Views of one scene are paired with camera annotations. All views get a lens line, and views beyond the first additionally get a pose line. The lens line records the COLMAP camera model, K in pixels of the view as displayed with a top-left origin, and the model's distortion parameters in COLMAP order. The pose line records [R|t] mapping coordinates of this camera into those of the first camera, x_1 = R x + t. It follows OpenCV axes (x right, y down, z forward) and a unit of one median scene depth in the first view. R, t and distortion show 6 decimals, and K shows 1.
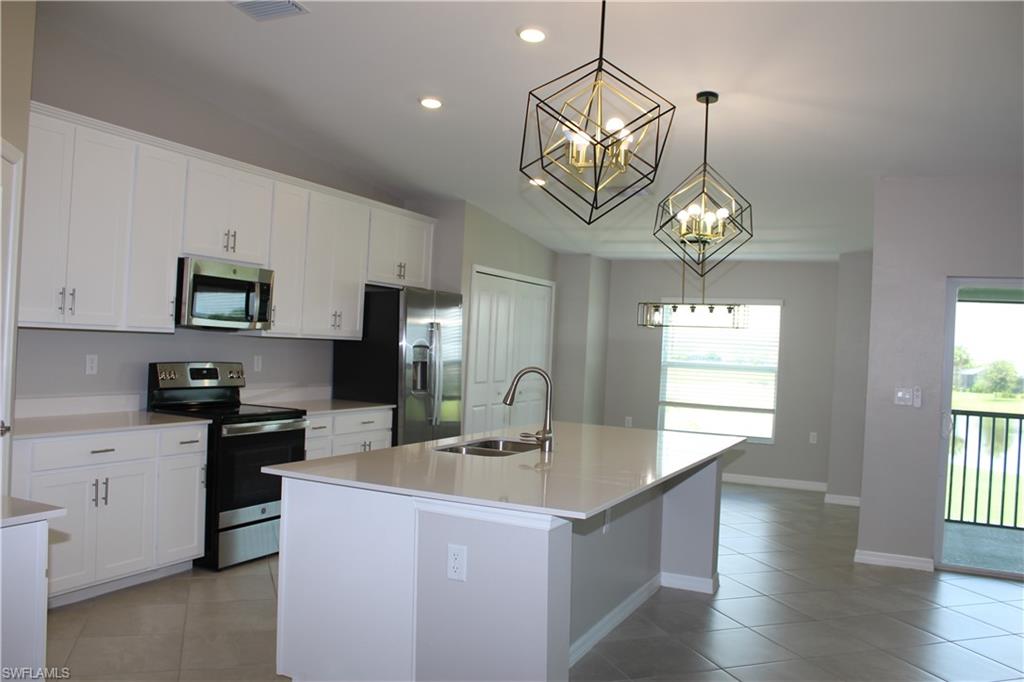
lens RADIAL K [[836.4, 0, 572.8], [0, 836.4, 343.7], [0, 0, 1]] dist [-0.104657, 0.005928]
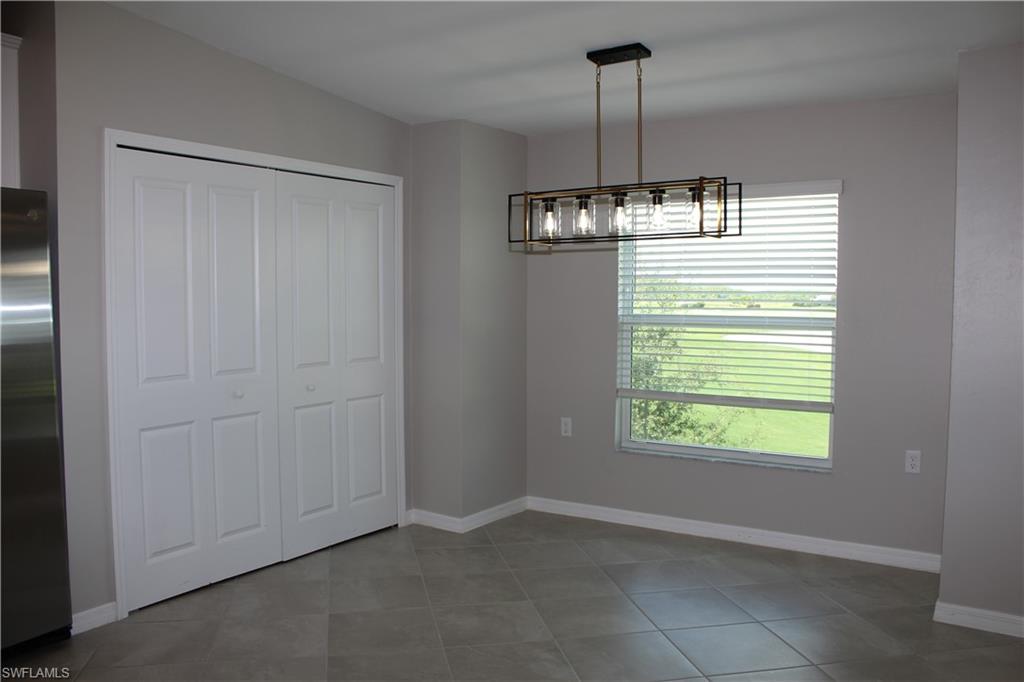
lens RADIAL K [[836.4, 0, 572.8], [0, 836.4, 343.7], [0, 0, 1]] dist [-0.104657, 0.005928]
pose [[0.990612, -0.040726, -0.130496, 0.221312], [0.048264, 0.997312, 0.055136, 0.012535], [0.127899, -0.060916, 0.989915, 0.697687]]
